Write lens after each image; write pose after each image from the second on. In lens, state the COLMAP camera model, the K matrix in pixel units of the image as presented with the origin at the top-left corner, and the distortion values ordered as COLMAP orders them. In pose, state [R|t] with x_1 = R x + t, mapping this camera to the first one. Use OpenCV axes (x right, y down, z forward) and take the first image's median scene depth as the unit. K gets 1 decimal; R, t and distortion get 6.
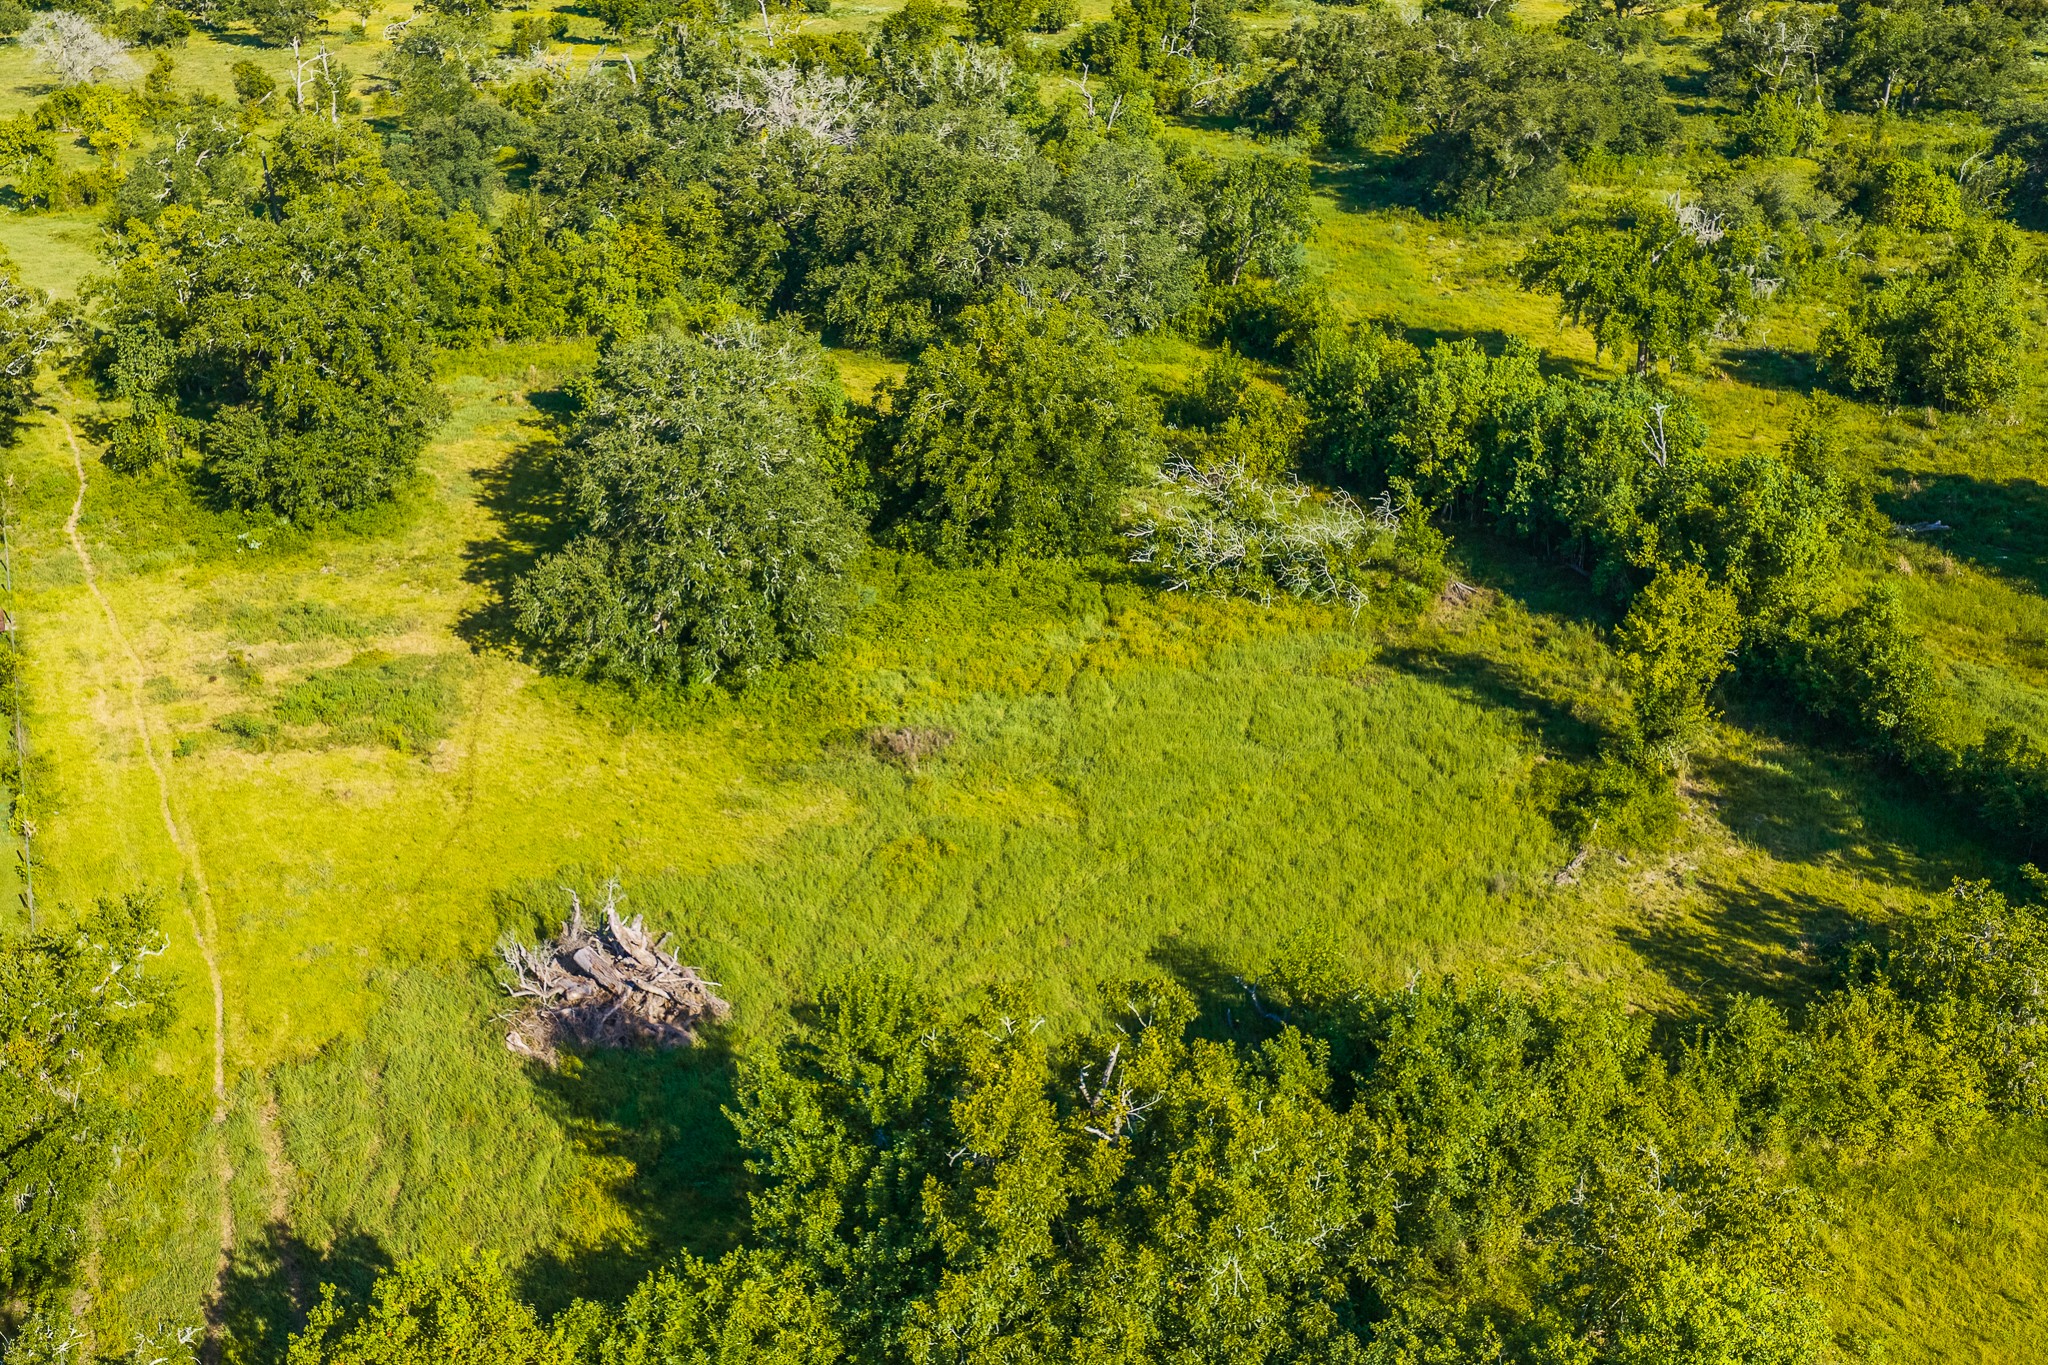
lens RADIAL K [[2057.8, 0, 930.0], [0, 2057.8, 550.8], [0, 0, 1]] dist [0.002543, 0.000000]
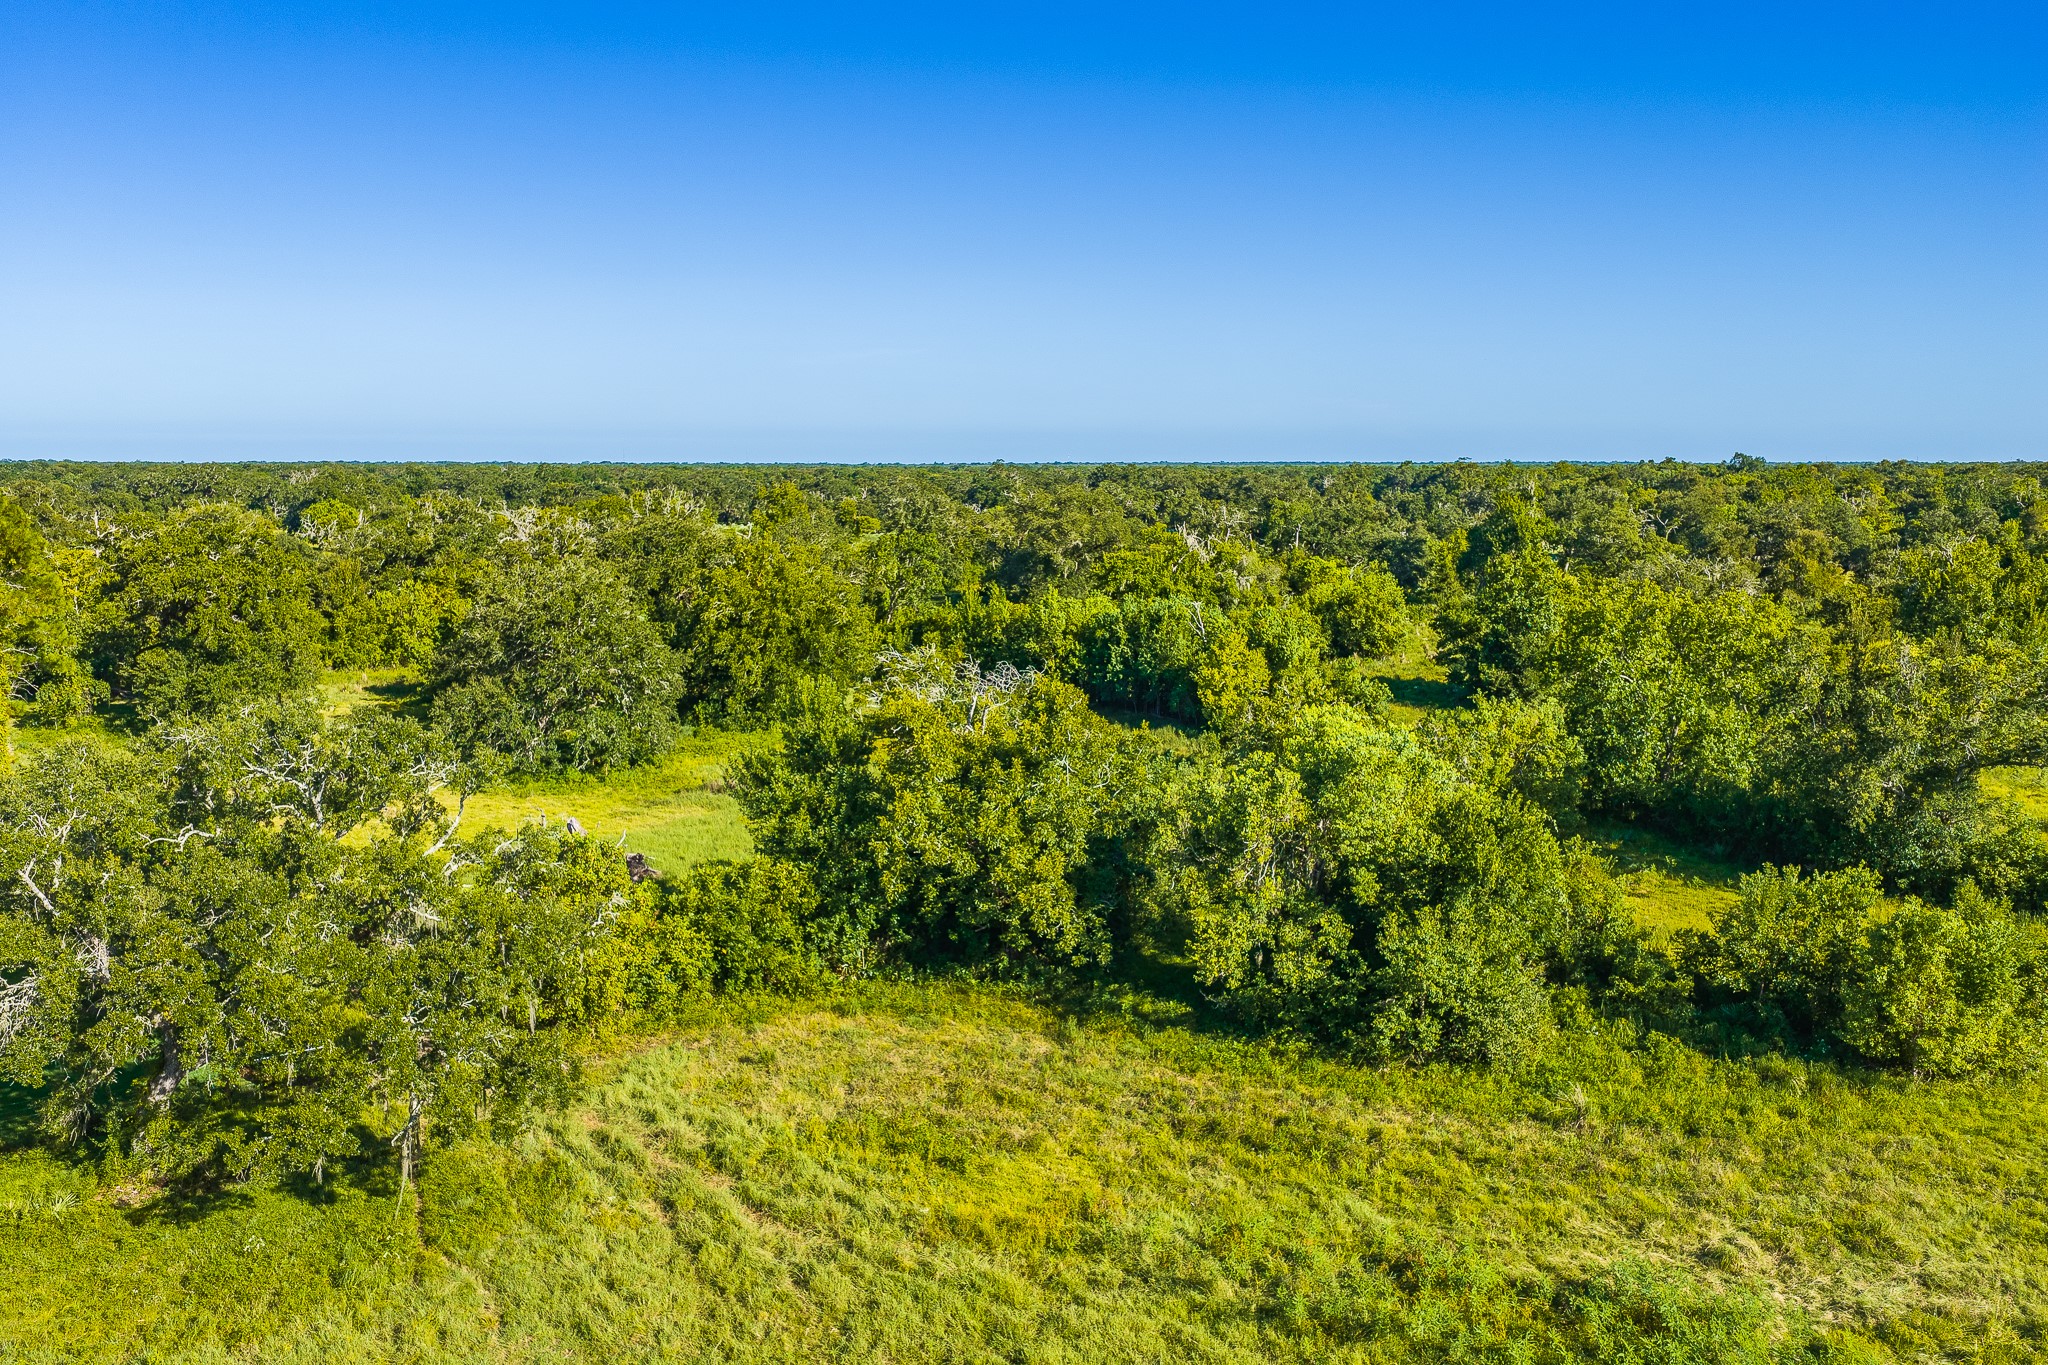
lens RADIAL K [[1687.1, 0, 1022.9], [0, 1687.1, 679.5], [0, 0, 1]] dist [0.011459, -0.023742]
pose [[0.963002, -0.032569, 0.267517, -0.106257], [0.090615, 0.974004, -0.207616, 0.229258], [-0.253801, 0.224175, 0.940920, -0.134632]]
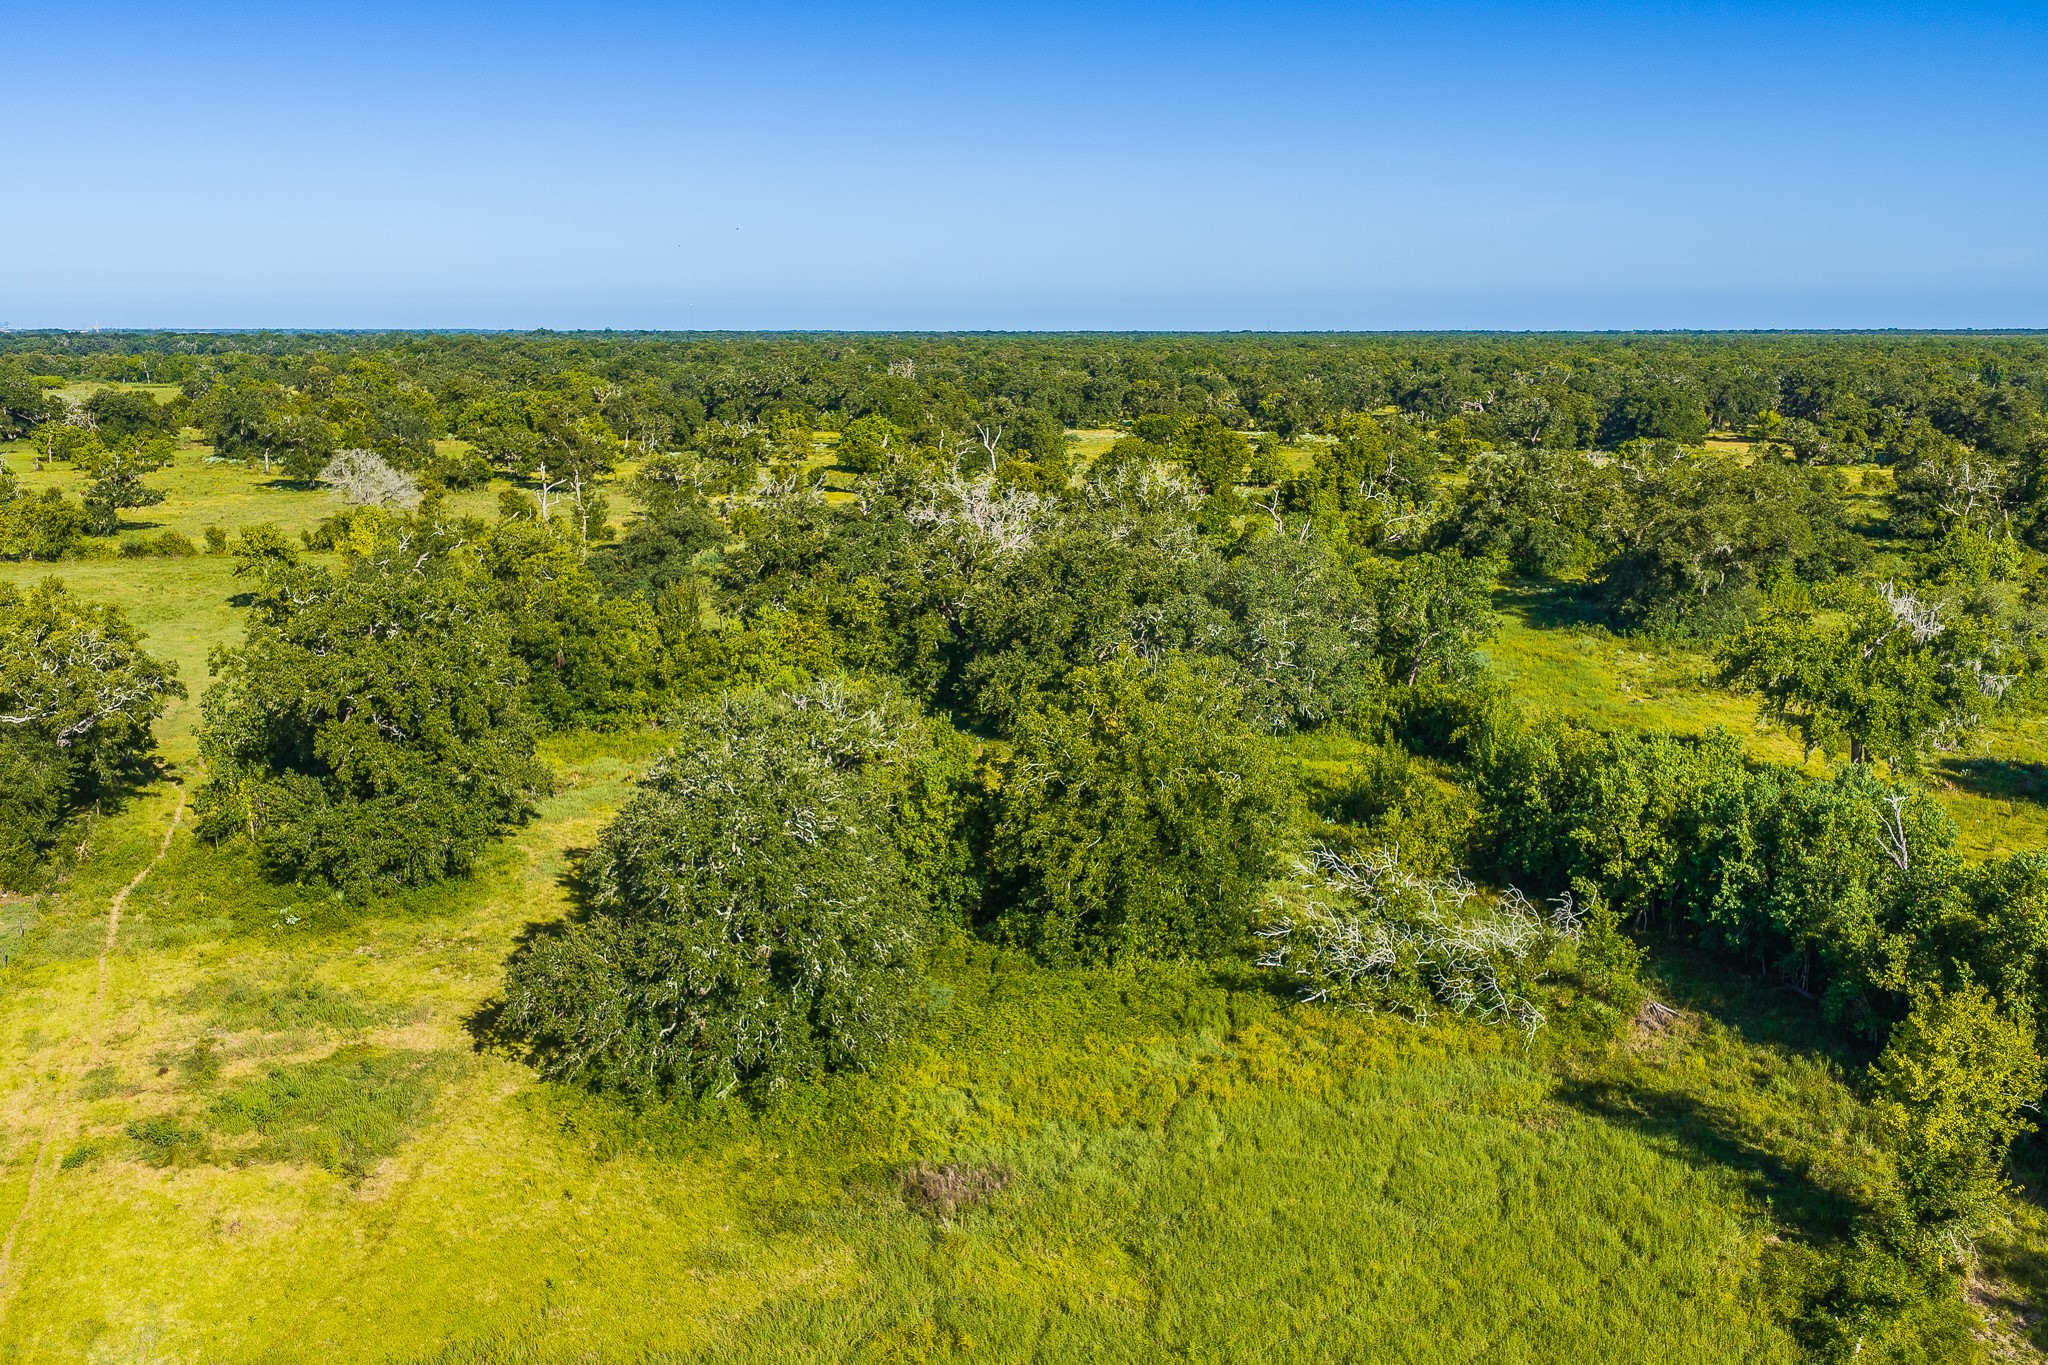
lens RADIAL K [[1792.6, 0, 1038.9], [0, 1792.6, 678.6], [0, 0, 1]] dist [0.011667, -0.028376]
pose [[0.996700, 0.016320, -0.079514, 0.061265], [-0.028667, 0.987227, -0.156718, 0.006624], [0.075941, 0.158480, 0.984437, 0.237485]]
